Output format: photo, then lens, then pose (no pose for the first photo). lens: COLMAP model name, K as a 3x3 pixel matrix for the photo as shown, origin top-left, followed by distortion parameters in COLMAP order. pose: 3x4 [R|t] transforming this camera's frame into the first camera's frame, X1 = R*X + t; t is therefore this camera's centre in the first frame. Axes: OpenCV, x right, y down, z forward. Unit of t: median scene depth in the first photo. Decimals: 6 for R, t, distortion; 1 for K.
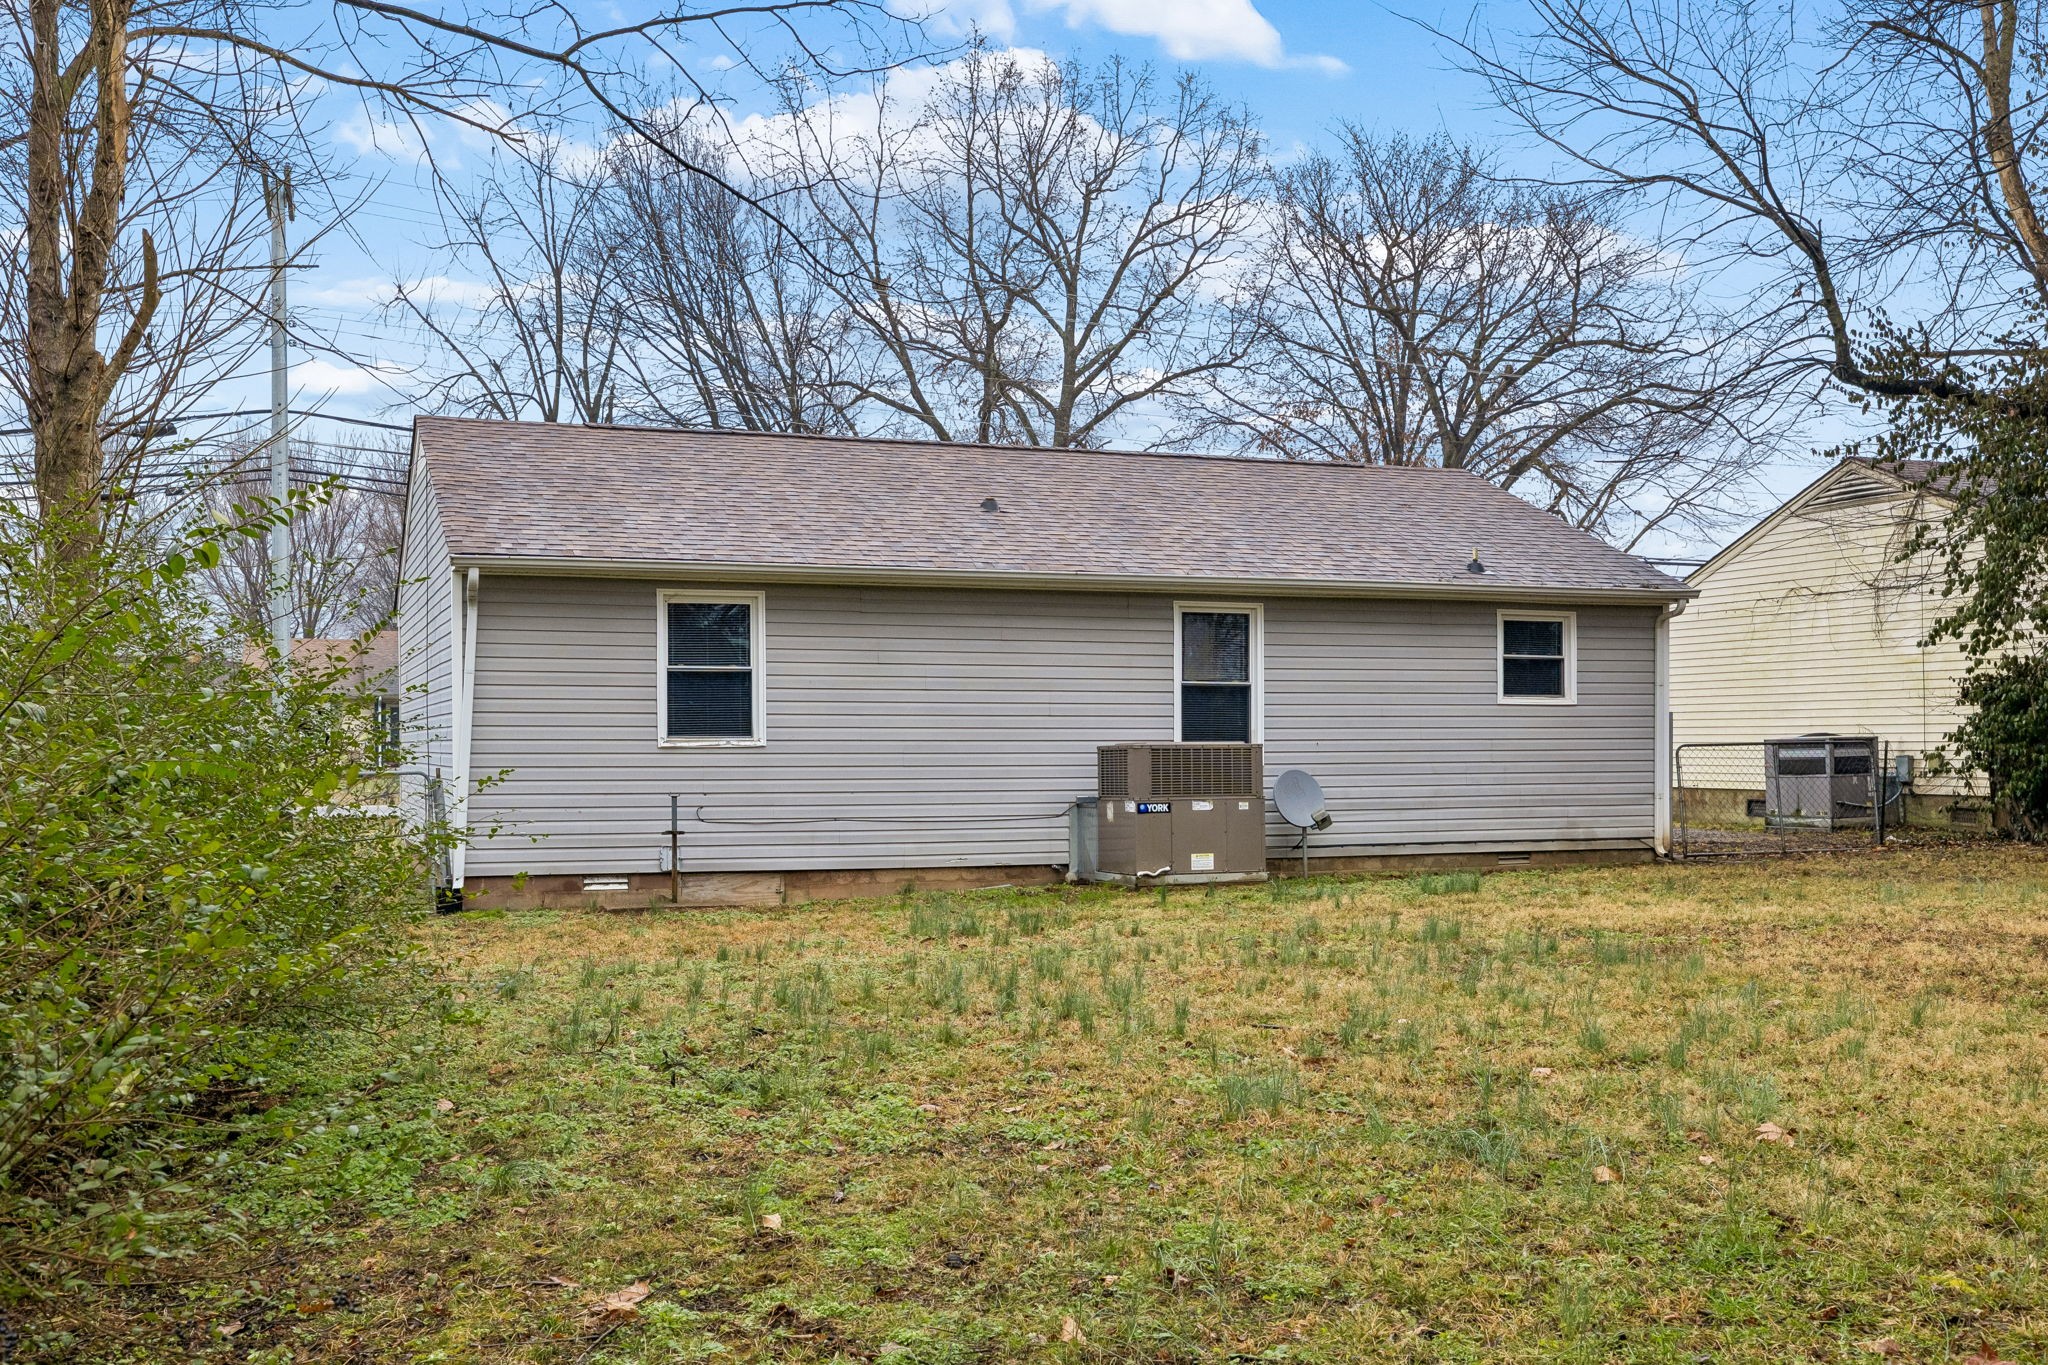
lens RADIAL K [[2005.5, 0, 908.6], [0, 2005.5, 758.2], [0, 0, 1]] dist [0.004470, 0.005440]
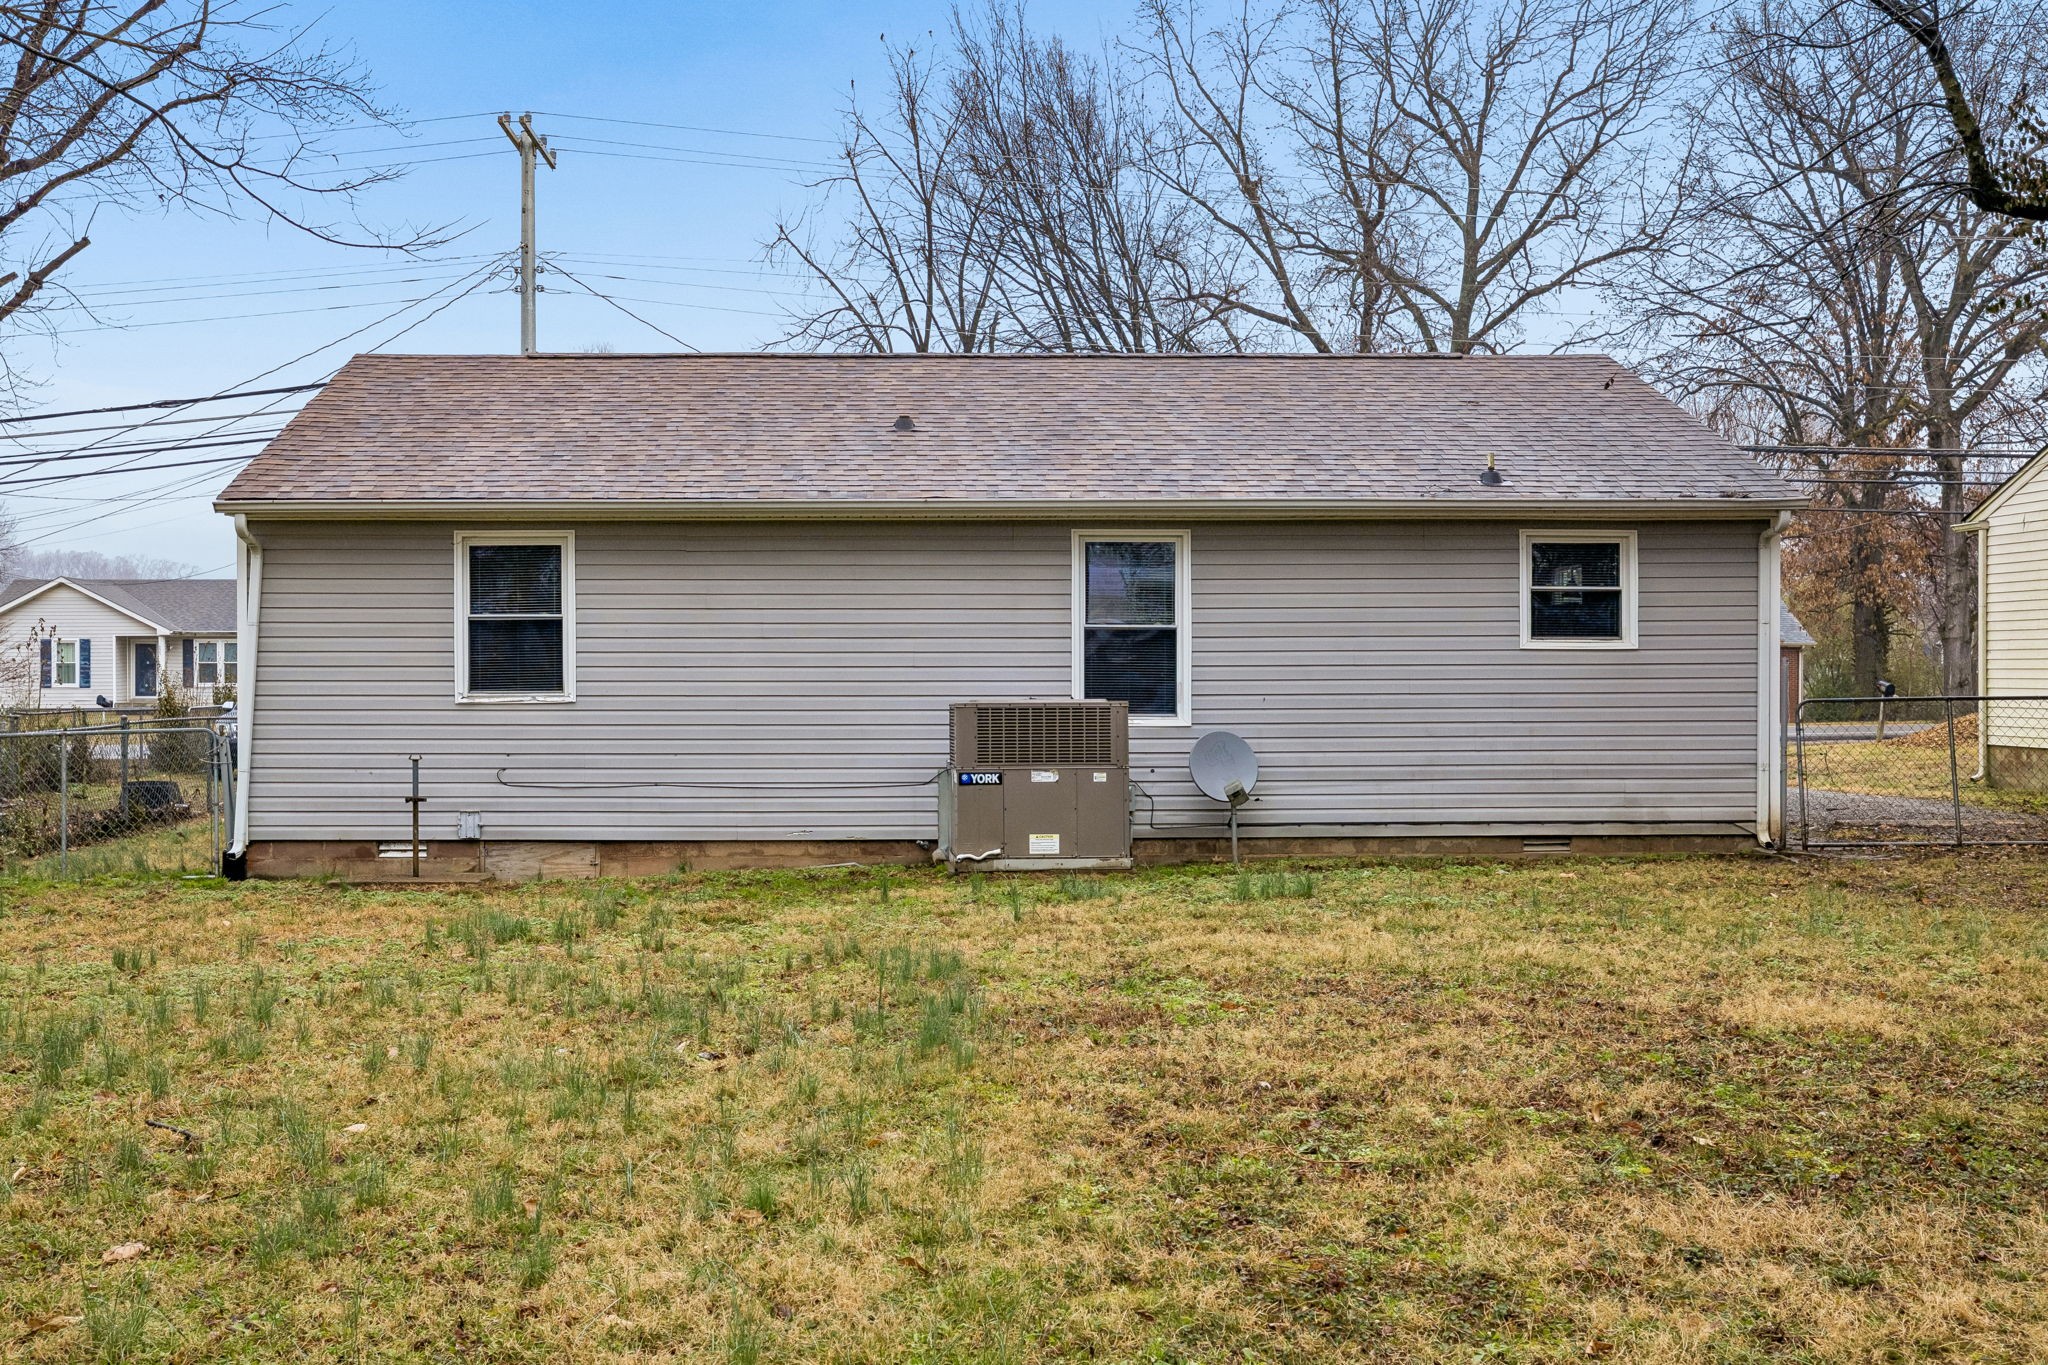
lens RADIAL K [[2003.2, 0, 799.1], [0, 2003.2, 685.4], [0, 0, 1]] dist [0.001769, -0.009020]
pose [[0.947670, 0.001344, -0.319250, 0.287309], [-0.001497, 0.999999, -0.000235, -0.012521], [0.319249, 0.000701, 0.947670, 0.165625]]
